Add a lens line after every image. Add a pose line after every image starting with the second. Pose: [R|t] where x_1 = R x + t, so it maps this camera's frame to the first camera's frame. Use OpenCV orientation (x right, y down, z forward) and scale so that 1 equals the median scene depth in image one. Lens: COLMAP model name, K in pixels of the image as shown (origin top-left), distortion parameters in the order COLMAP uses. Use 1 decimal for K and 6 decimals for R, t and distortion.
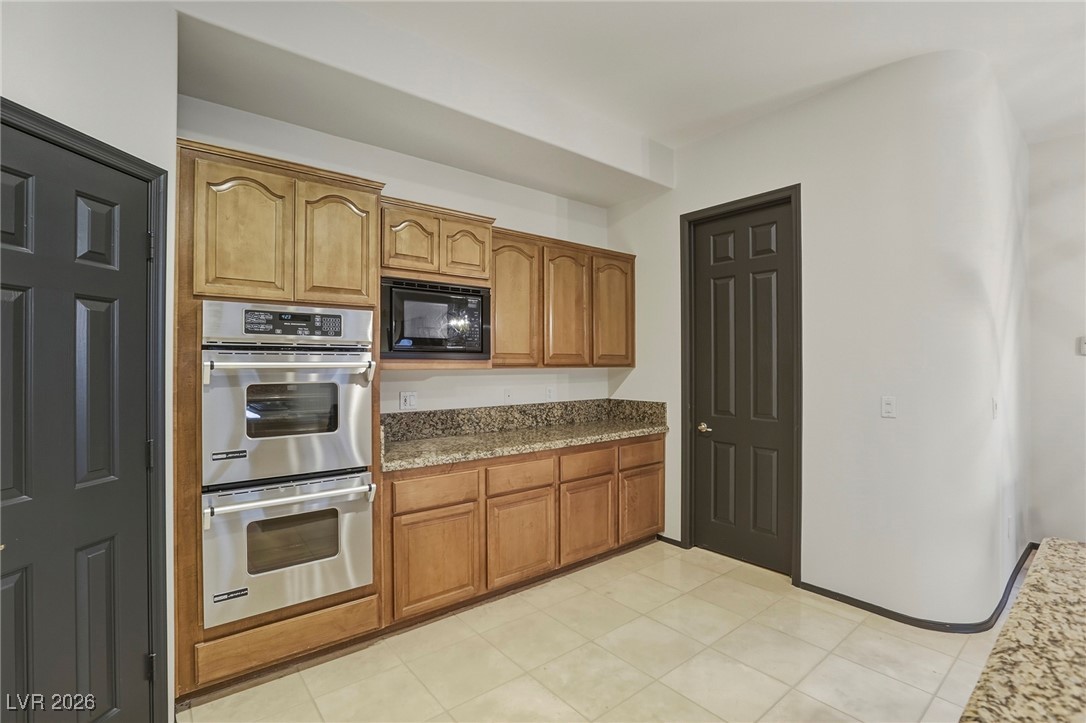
lens RADIAL K [[493.9, 0, 538.2], [0, 493.9, 363.2], [0, 0, 1]] dist [-0.050592, 0.014294]
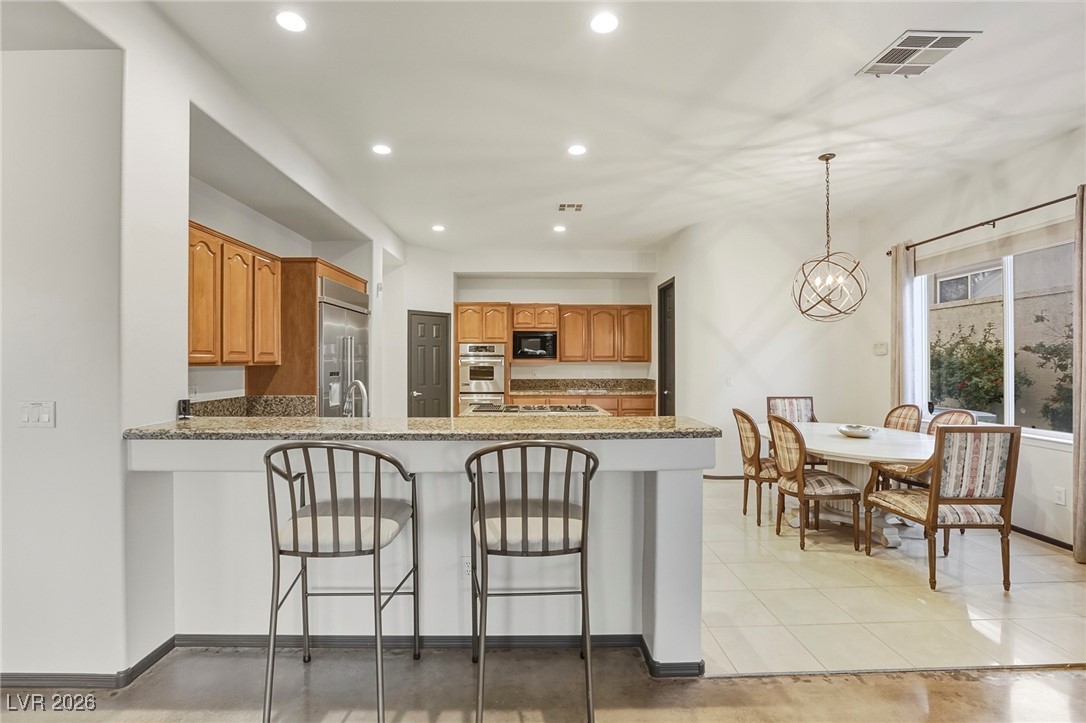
lens RADIAL K [[499.2, 0, 537.3], [0, 499.2, 358.5], [0, 0, 1]] dist [-0.060421, 0.025728]
pose [[0.786642, -0.002967, -0.617402, 1.652709], [0.000962, 0.999993, -0.003580, 0.000985], [0.617408, 0.002222, 0.786640, -1.285469]]
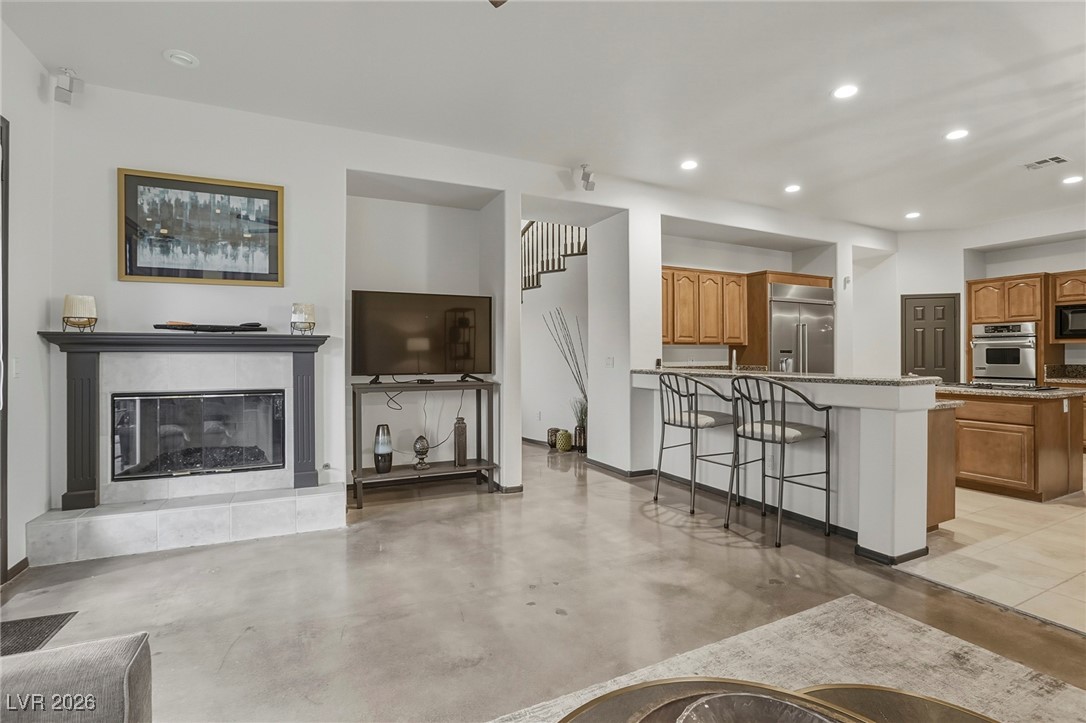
lens RADIAL K [[504.1, 0, 542.9], [0, 504.1, 351.0], [0, 0, 1]] dist [-0.041640, 0.016304]
pose [[-0.217286, -0.003840, -0.976100, 2.633645], [0.003857, 0.999981, -0.004792, 0.052581], [0.976100, -0.004806, -0.217267, -0.979640]]
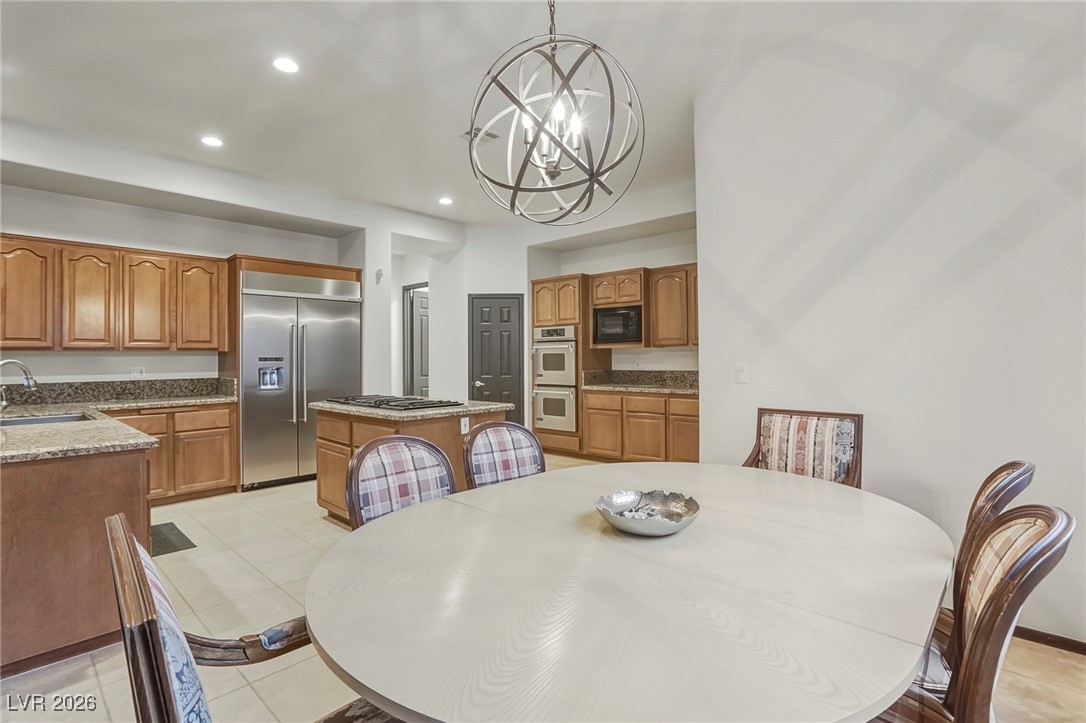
lens RADIAL K [[512.6, 0, 538.0], [0, 512.6, 351.5], [0, 0, 1]] dist [-0.047348, 0.017308]
pose [[0.147292, -0.011493, -0.989026, 2.060559], [0.011340, 0.999886, -0.009931, 0.048787], [0.989028, -0.009753, 0.147405, 0.365846]]
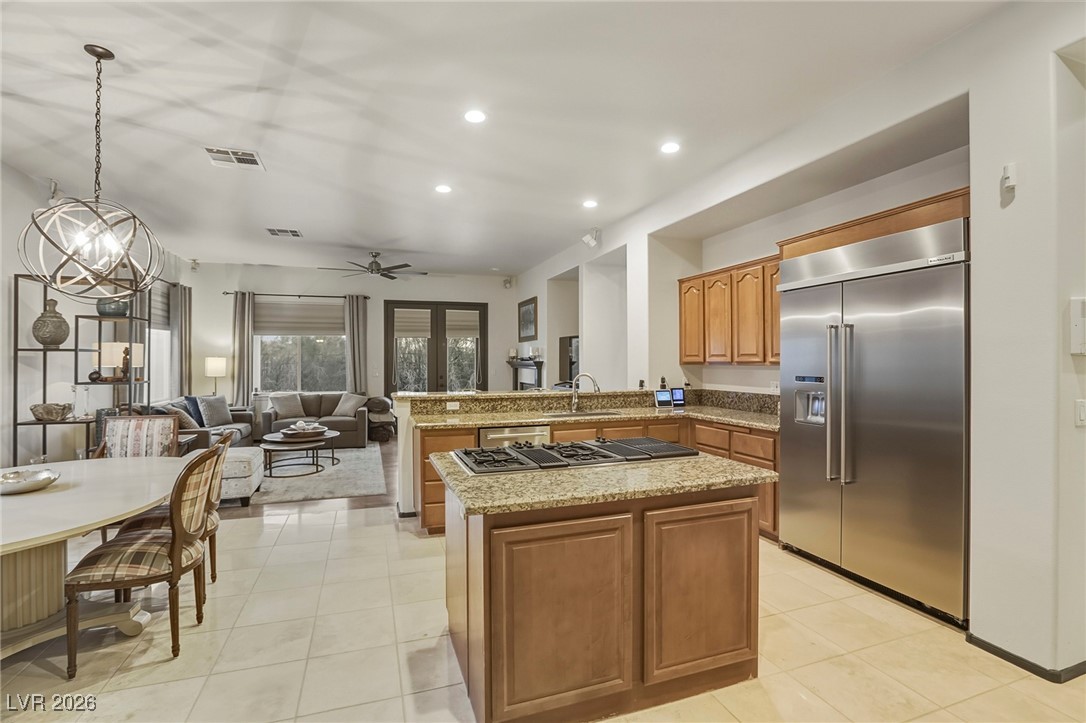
lens RADIAL K [[499.2, 0, 537.3], [0, 499.2, 358.5], [0, 0, 1]] dist [-0.060421, 0.025728]
pose [[-0.941532, 0.004632, 0.336892, 0.247203], [0.002572, 0.999975, -0.006562, 0.000944], [-0.336914, -0.005312, -0.941520, 1.106011]]
